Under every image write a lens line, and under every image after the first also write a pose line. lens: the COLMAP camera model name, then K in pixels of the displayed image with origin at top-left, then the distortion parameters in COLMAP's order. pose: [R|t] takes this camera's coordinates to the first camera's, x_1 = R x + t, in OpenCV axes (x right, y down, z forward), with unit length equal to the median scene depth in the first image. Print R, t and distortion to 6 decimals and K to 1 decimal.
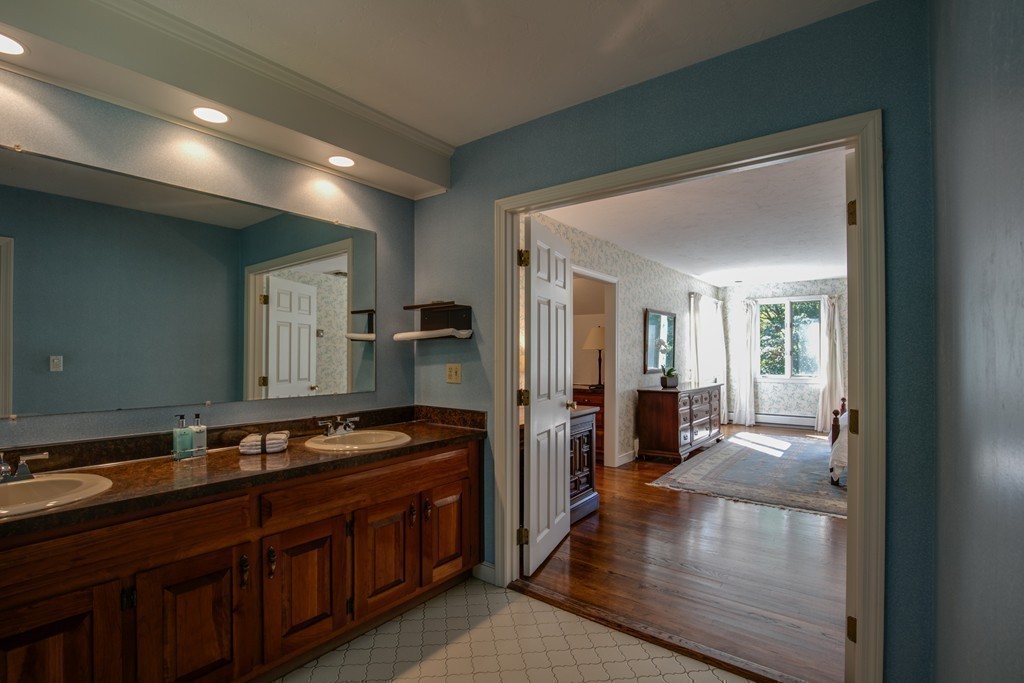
lens RADIAL K [[474.6, 0, 512.3], [0, 474.6, 344.1], [0, 0, 1]] dist [-0.034863, 0.004517]
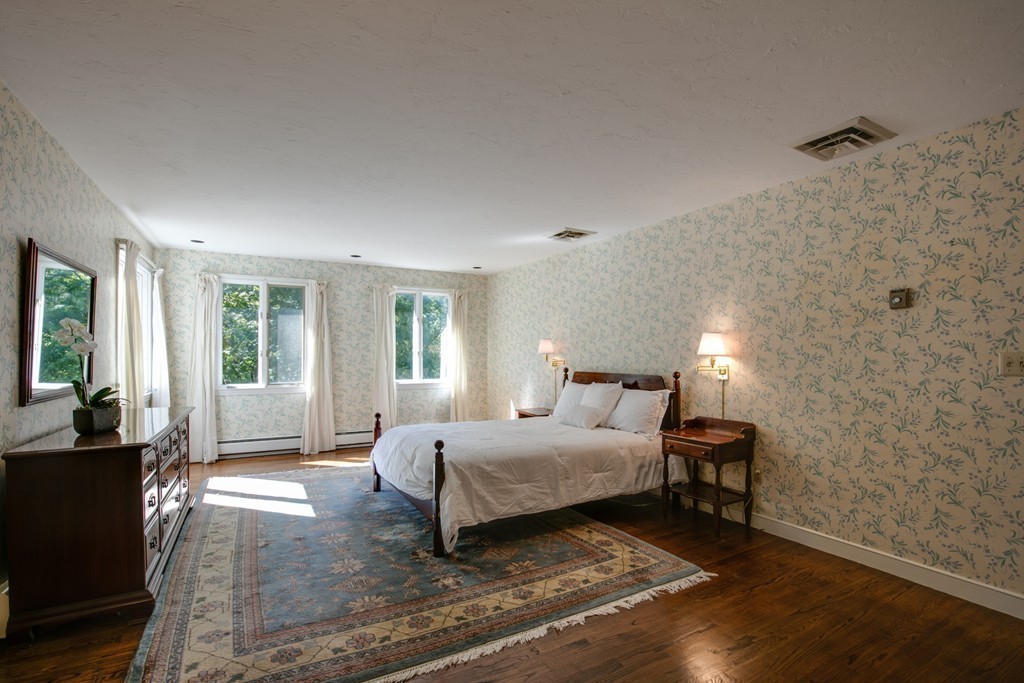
lens RADIAL K [[474.6, 0, 513.5], [0, 474.6, 354.6], [0, 0, 1]] dist [-0.034863, 0.004517]
pose [[0.394708, 0.000879, 0.918806, 0.071322], [-0.020264, 0.999765, 0.007749, 0.007705], [-0.918583, -0.021678, 0.394633, 0.367342]]
